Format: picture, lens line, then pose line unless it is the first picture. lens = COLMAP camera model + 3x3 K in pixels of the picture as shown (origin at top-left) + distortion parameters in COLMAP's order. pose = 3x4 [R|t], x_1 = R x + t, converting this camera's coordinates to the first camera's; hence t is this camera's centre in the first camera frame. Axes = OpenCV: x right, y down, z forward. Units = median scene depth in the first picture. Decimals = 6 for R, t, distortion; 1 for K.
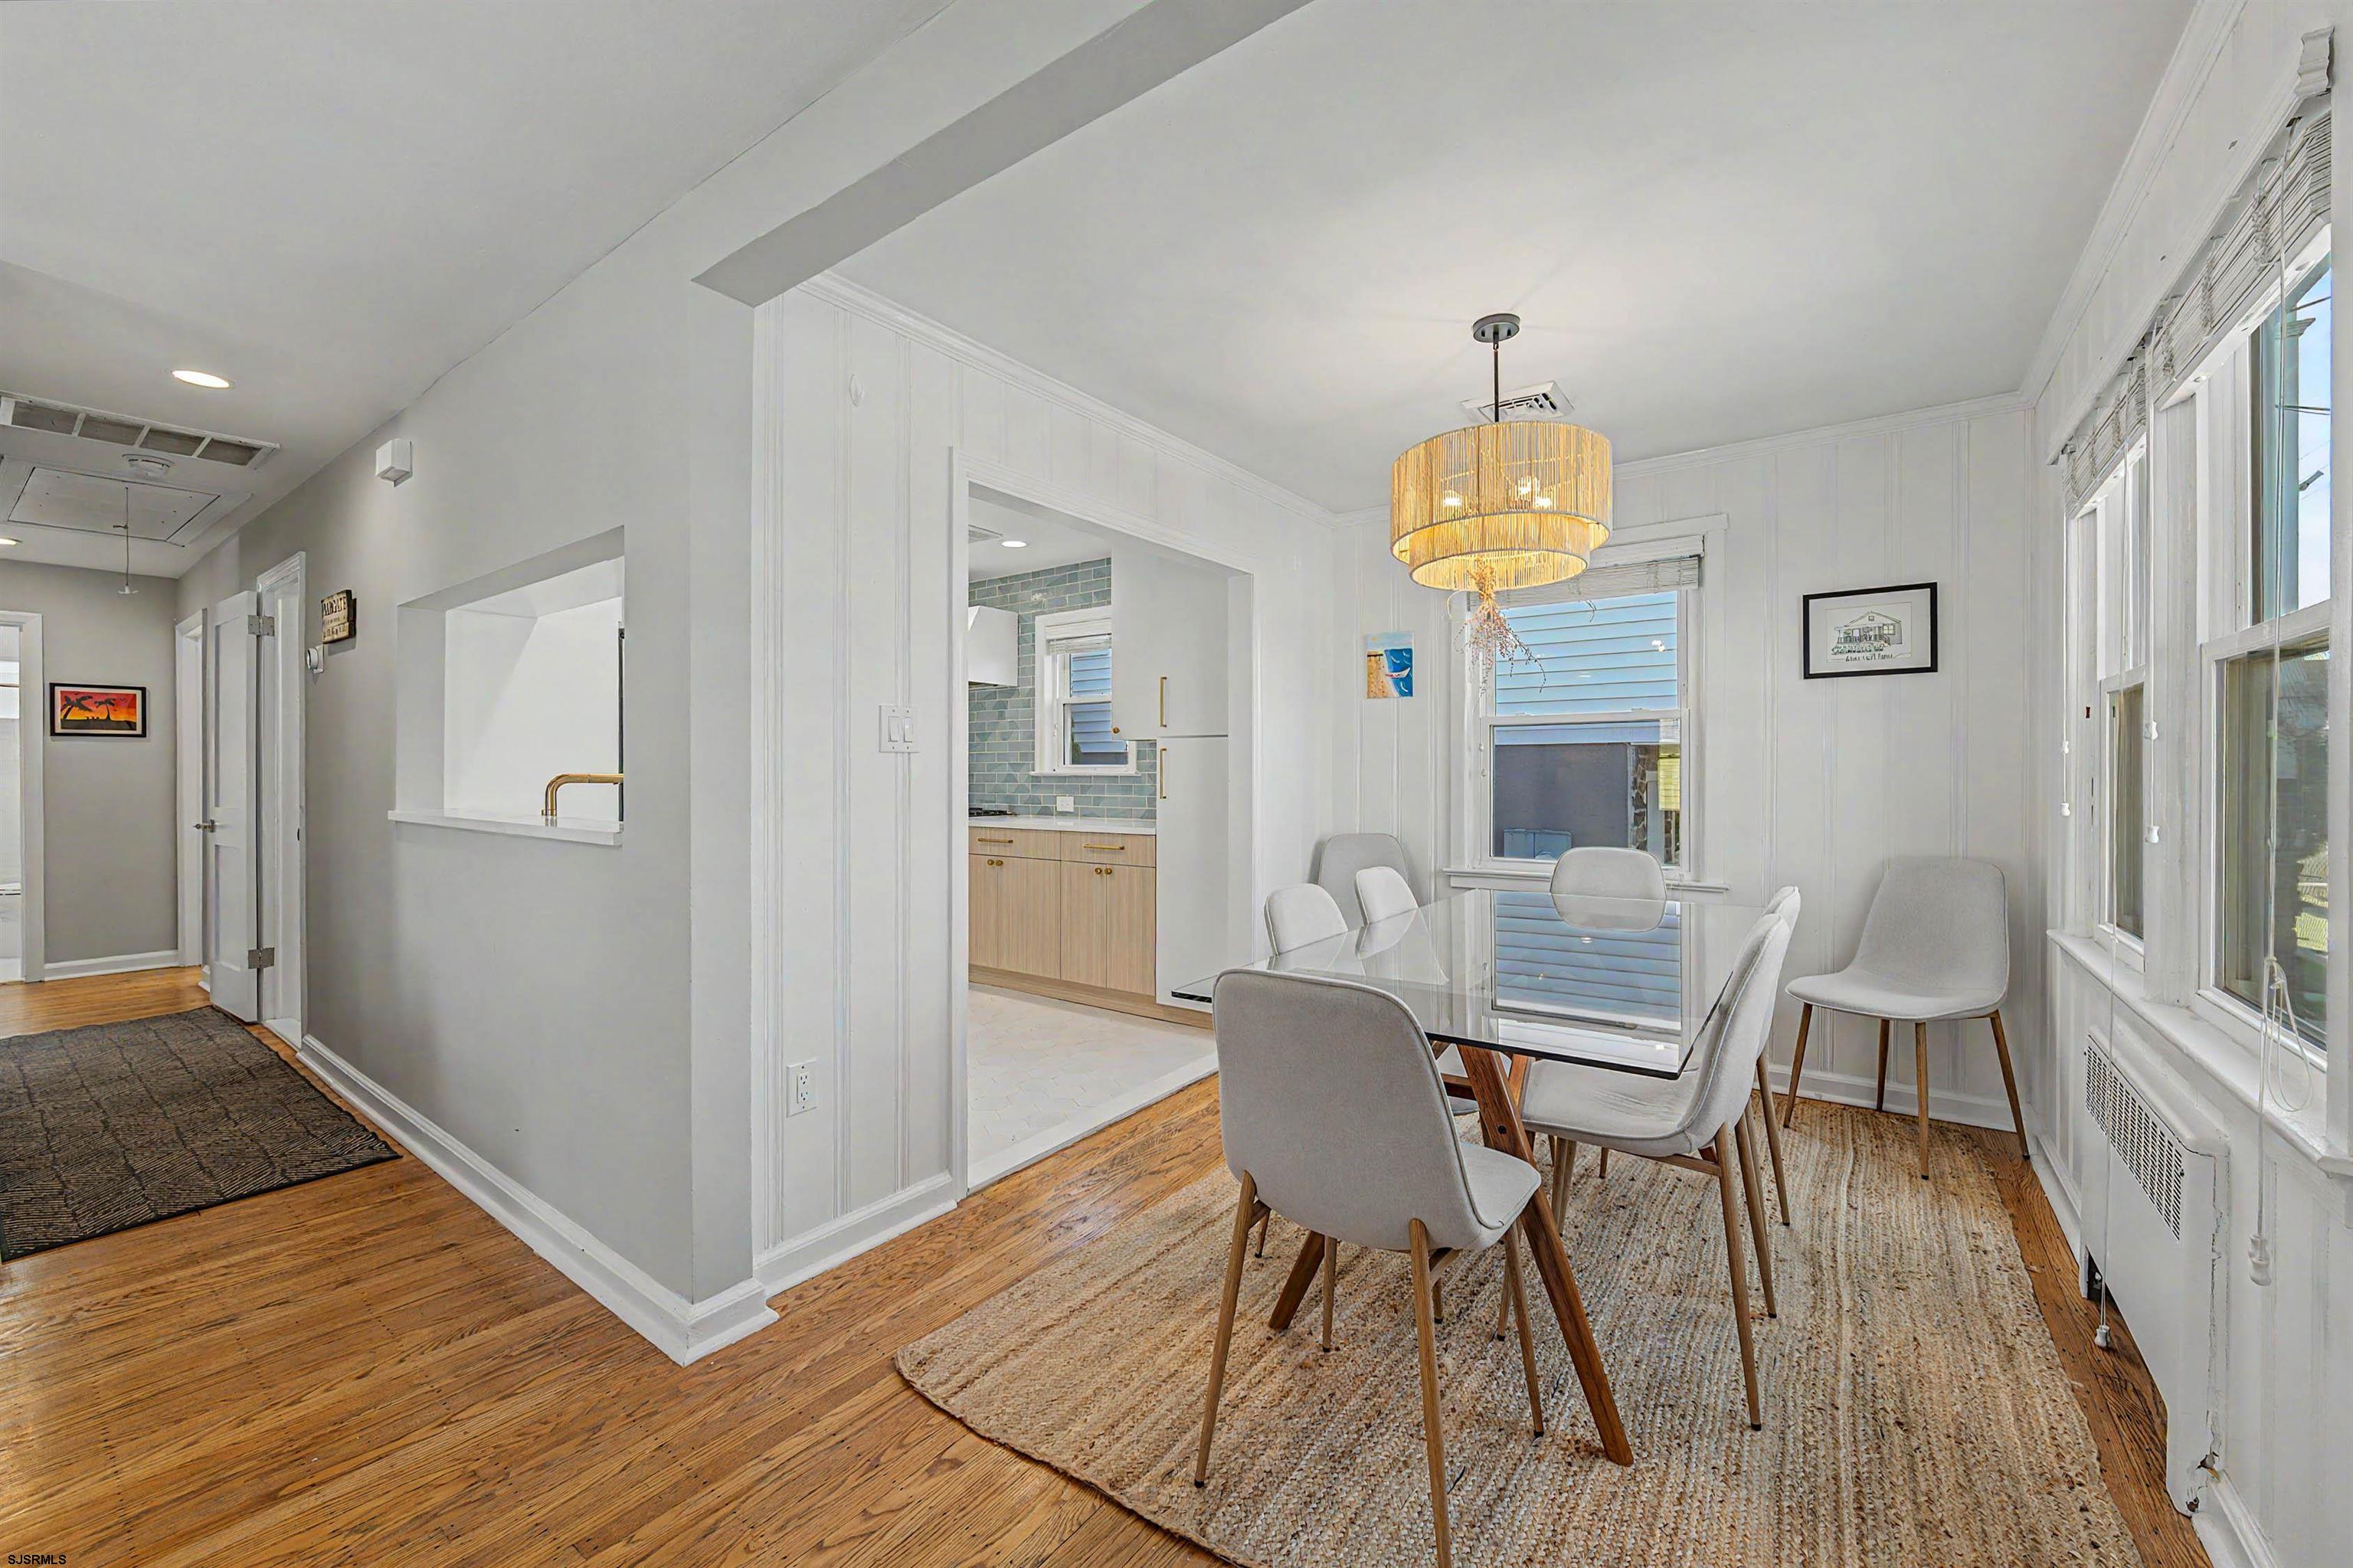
lens RADIAL K [[919.4, 0, 1165.9], [0, 919.4, 780.9], [0, 0, 1]] dist [-0.001270, -0.001215]
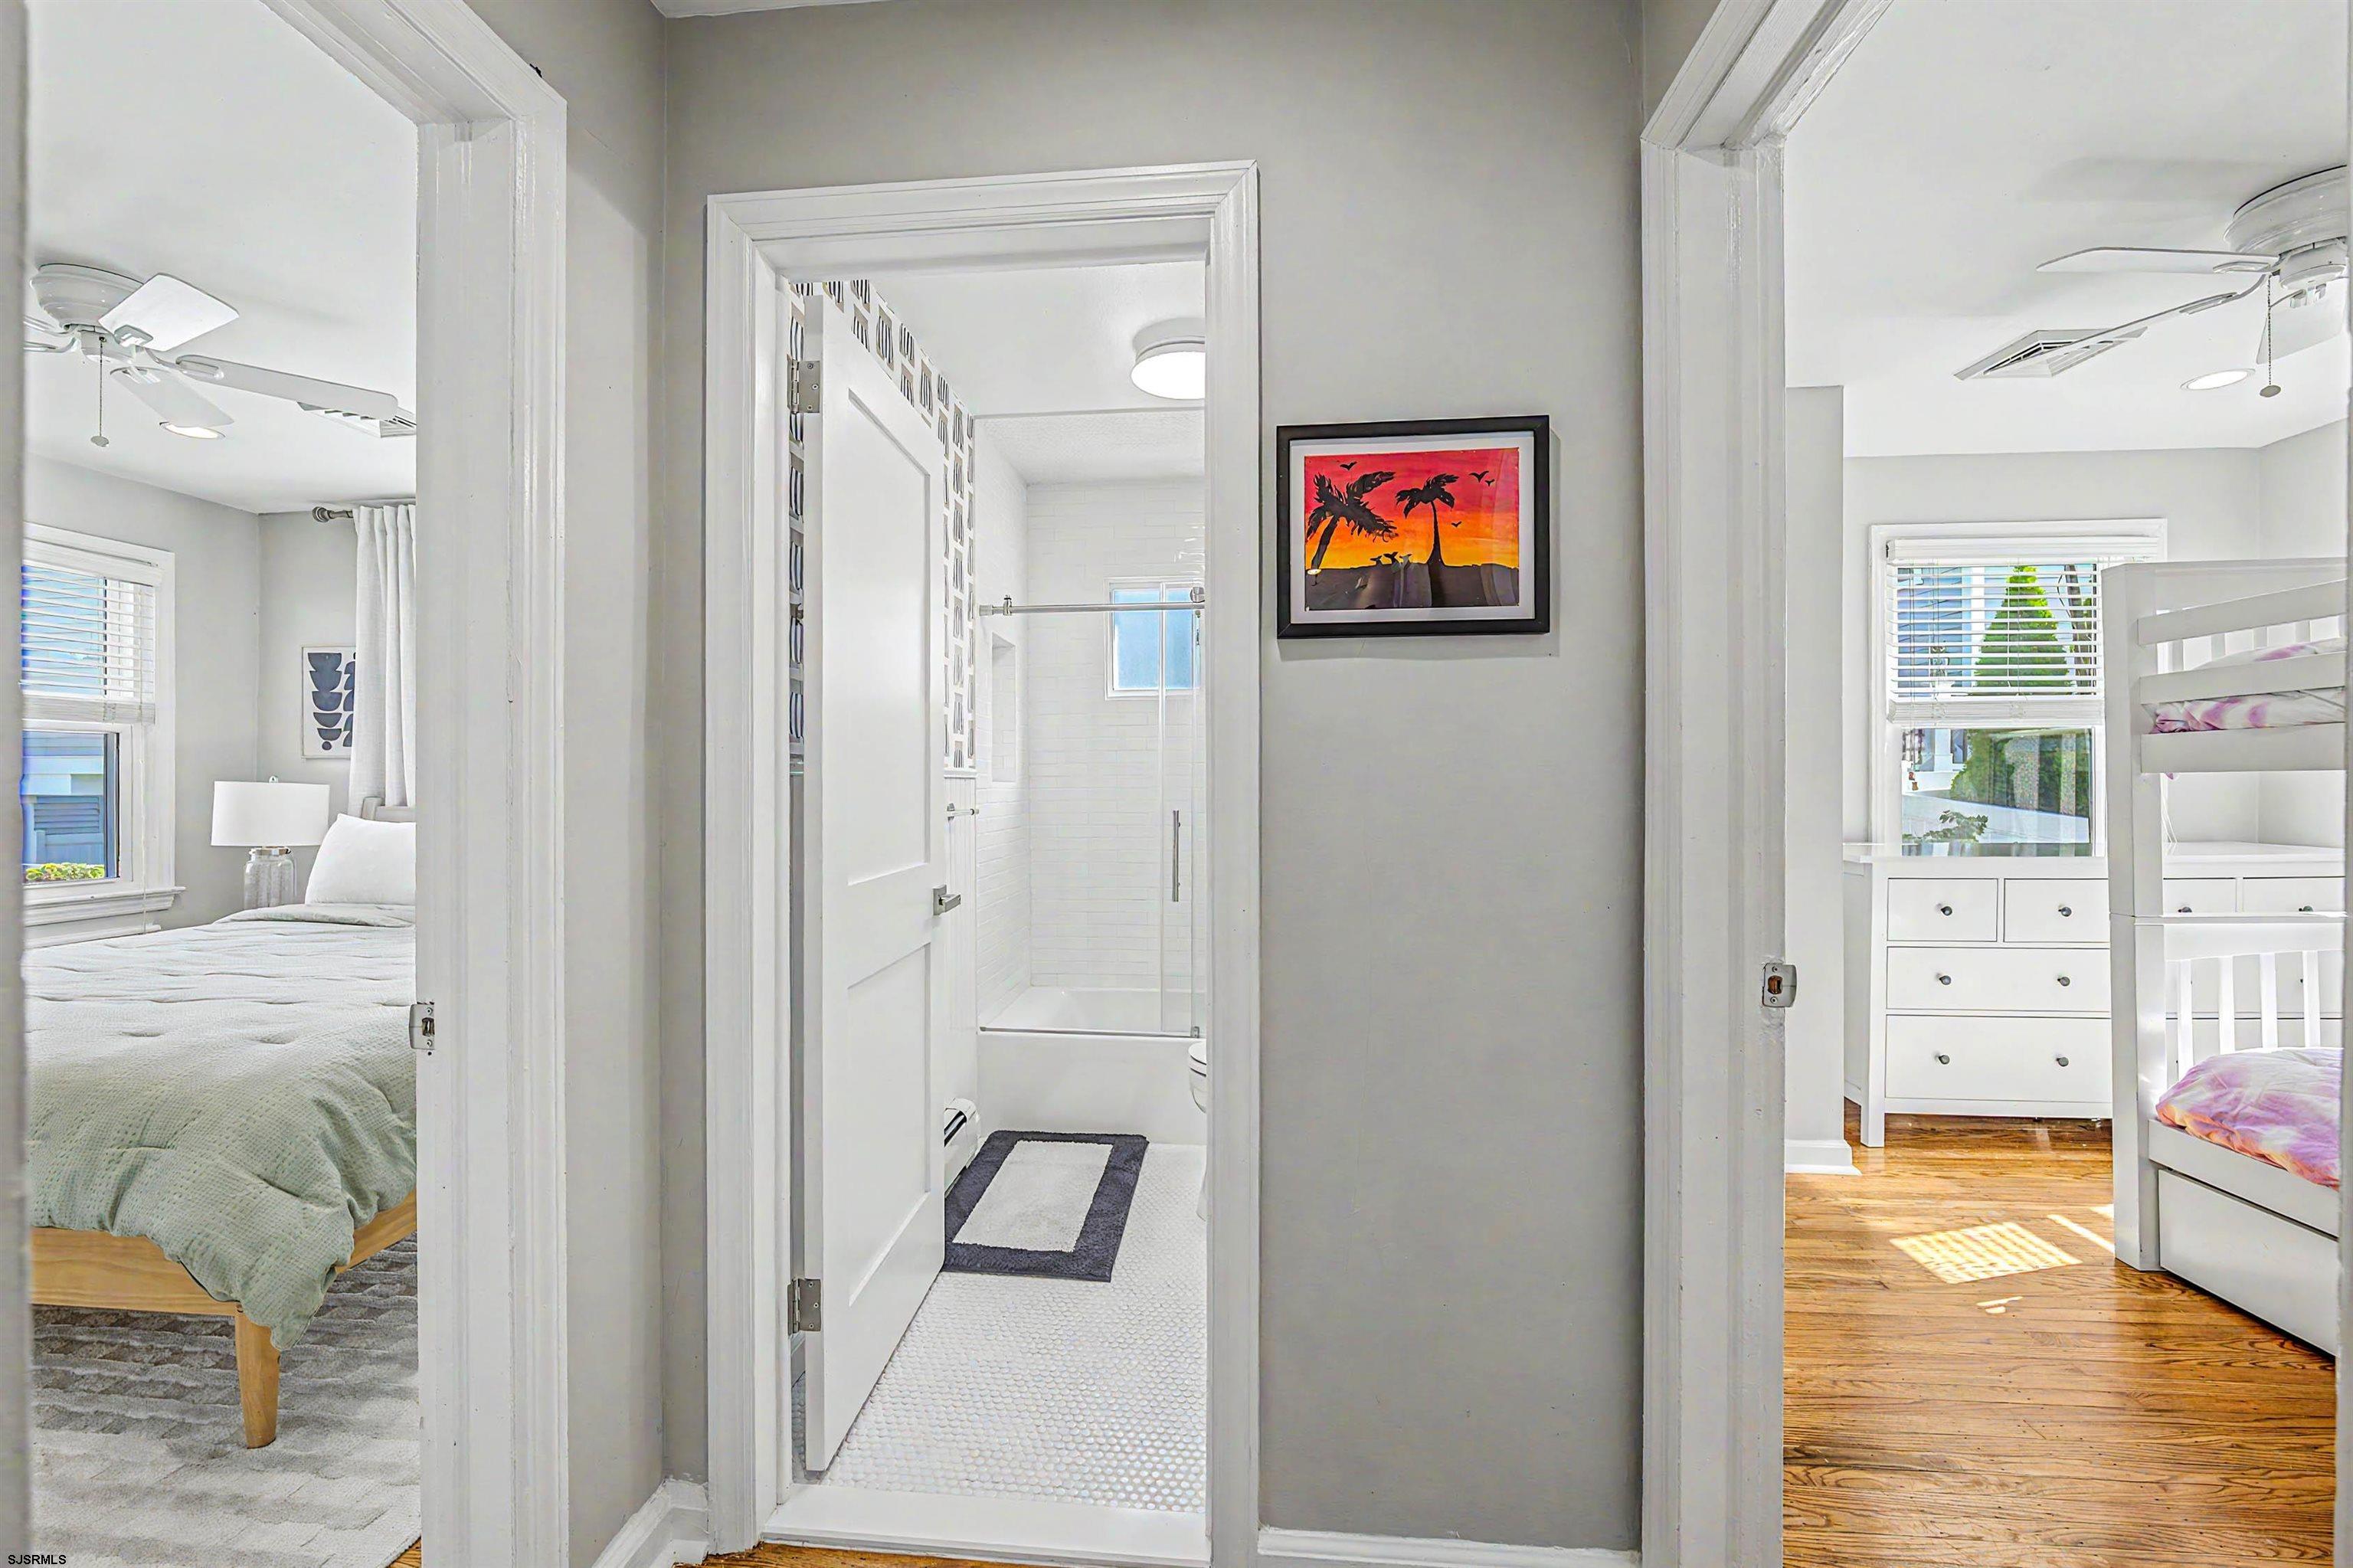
lens RADIAL K [[919.4, 0, 1170.0], [0, 919.4, 785.4], [0, 0, 1]] dist [-0.001270, -0.001215]
pose [[0.537666, -0.001452, -0.843157, -1.010296], [-0.004401, 0.999980, -0.004528, -0.008129], [0.843146, 0.006145, 0.537649, 0.829754]]
